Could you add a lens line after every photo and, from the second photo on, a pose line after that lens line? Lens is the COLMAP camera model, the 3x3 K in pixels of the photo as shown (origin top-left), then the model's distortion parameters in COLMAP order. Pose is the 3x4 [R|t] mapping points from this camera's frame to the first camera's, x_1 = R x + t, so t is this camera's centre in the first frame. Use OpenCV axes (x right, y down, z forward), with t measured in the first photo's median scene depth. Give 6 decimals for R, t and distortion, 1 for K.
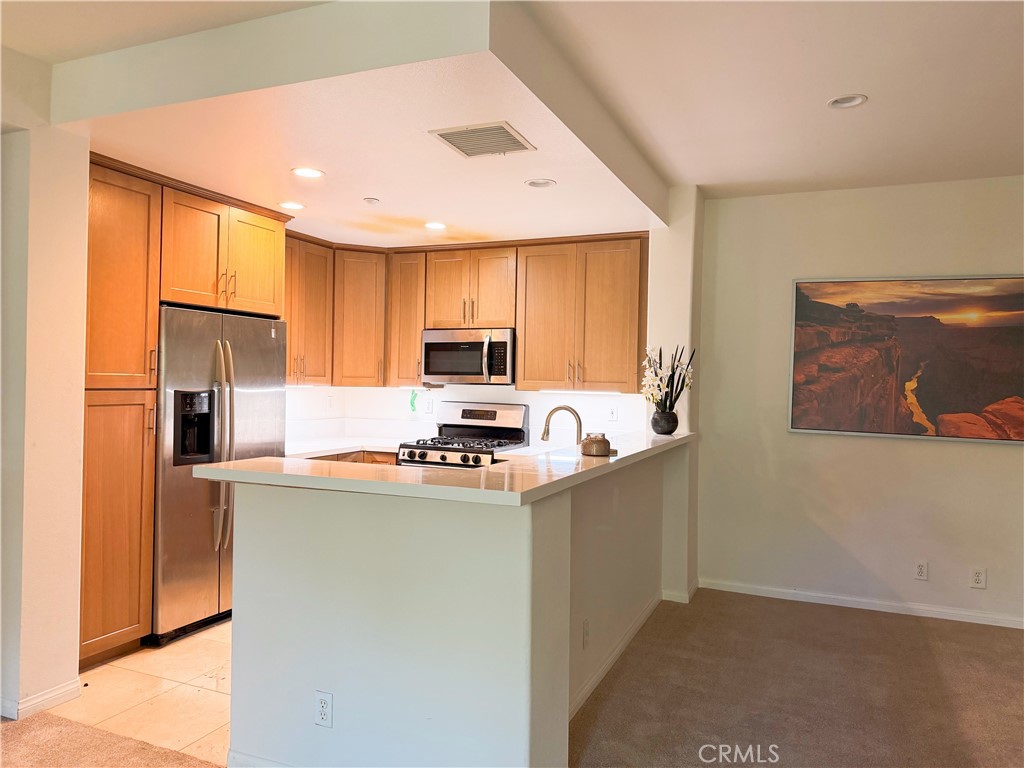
lens RADIAL K [[720.8, 0, 501.5], [0, 720.8, 390.0], [0, 0, 1]] dist [0.094306, -0.162915]
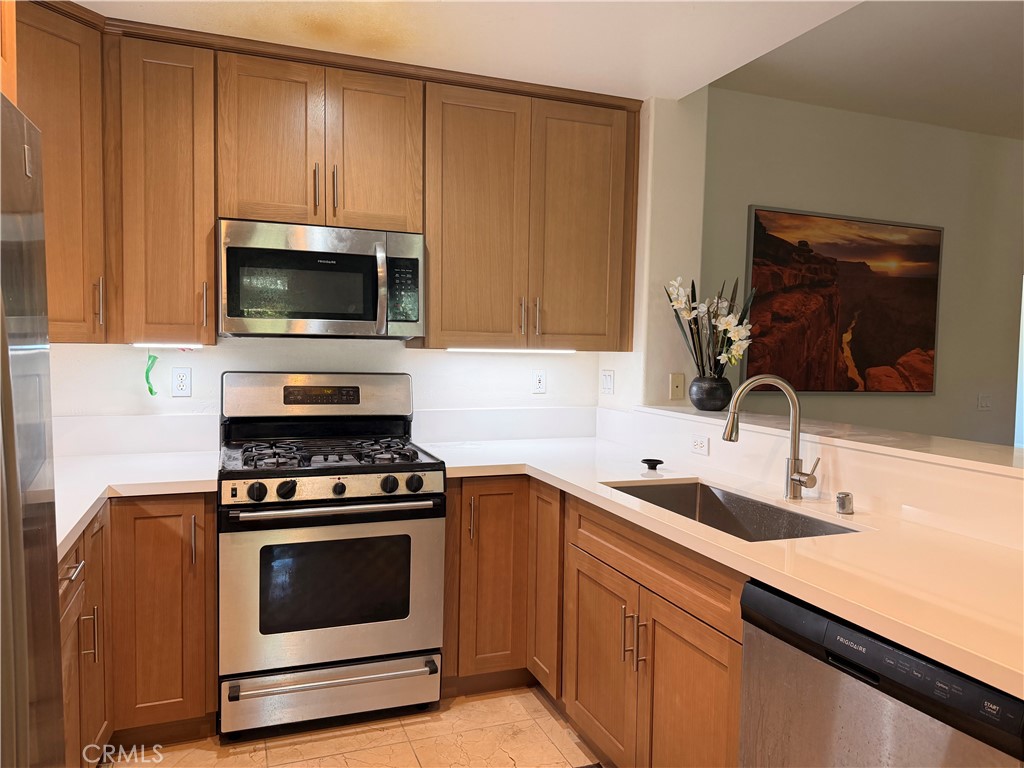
lens RADIAL K [[720.8, 0, 501.5], [0, 720.8, 390.0], [0, 0, 1]] dist [0.094306, -0.162915]
pose [[0.705781, -0.052360, 0.706492, -0.373753], [0.007799, 0.997779, 0.066156, -0.004104], [-0.708387, -0.041182, 0.704622, 0.631602]]
